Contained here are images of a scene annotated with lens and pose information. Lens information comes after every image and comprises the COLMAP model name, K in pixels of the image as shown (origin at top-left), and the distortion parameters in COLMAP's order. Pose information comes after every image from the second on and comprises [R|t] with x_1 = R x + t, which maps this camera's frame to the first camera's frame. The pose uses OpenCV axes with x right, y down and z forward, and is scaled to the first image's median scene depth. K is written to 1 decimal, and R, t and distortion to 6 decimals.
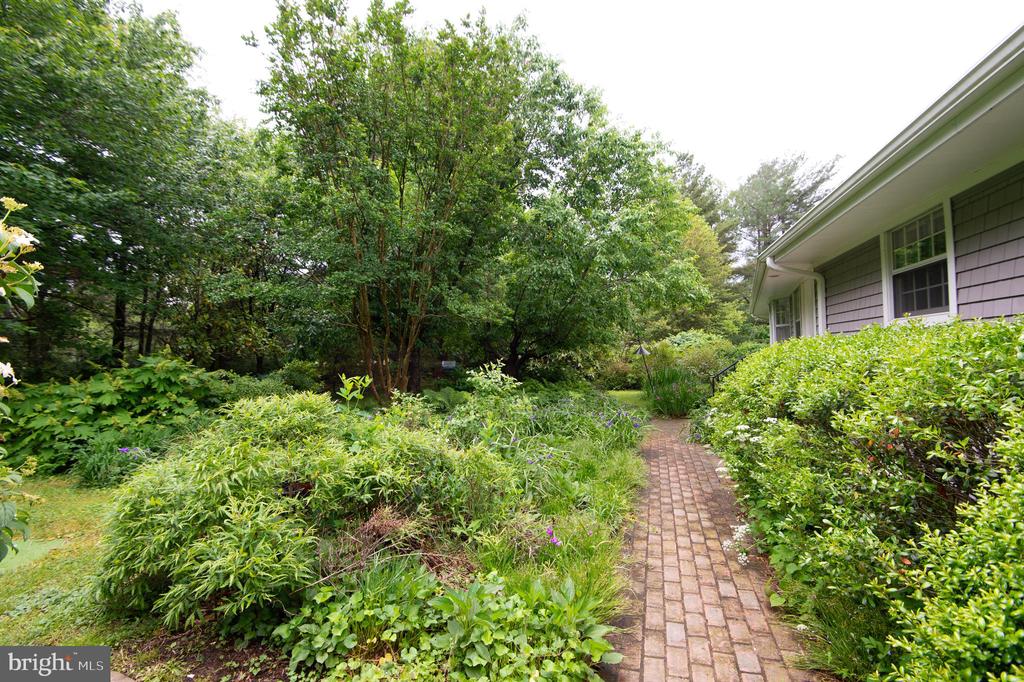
lens RADIAL K [[470.1, 0, 515.5], [0, 470.1, 338.4], [0, 0, 1]] dist [0.033357, -0.013995]
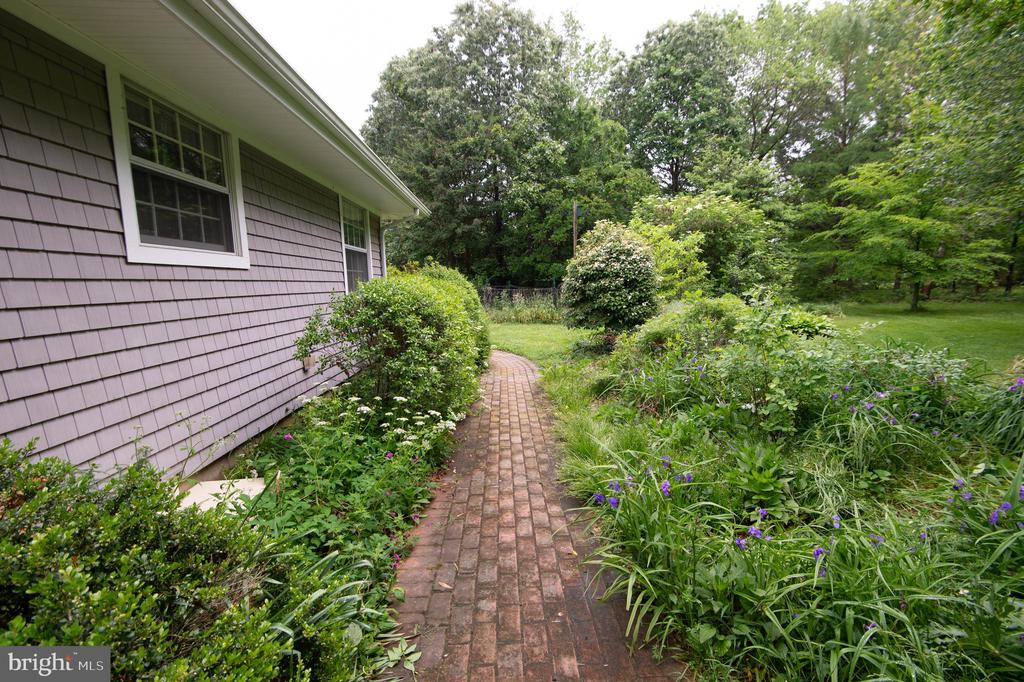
lens RADIAL K [[451.6, 0, 516.3], [0, 451.6, 336.7], [0, 0, 1]] dist [0.030964, -0.019346]
pose [[-0.948303, 0.079415, -0.307270, 0.560997], [0.051432, 0.993844, 0.098131, 0.038884], [0.313171, 0.077255, -0.946549, 1.704574]]
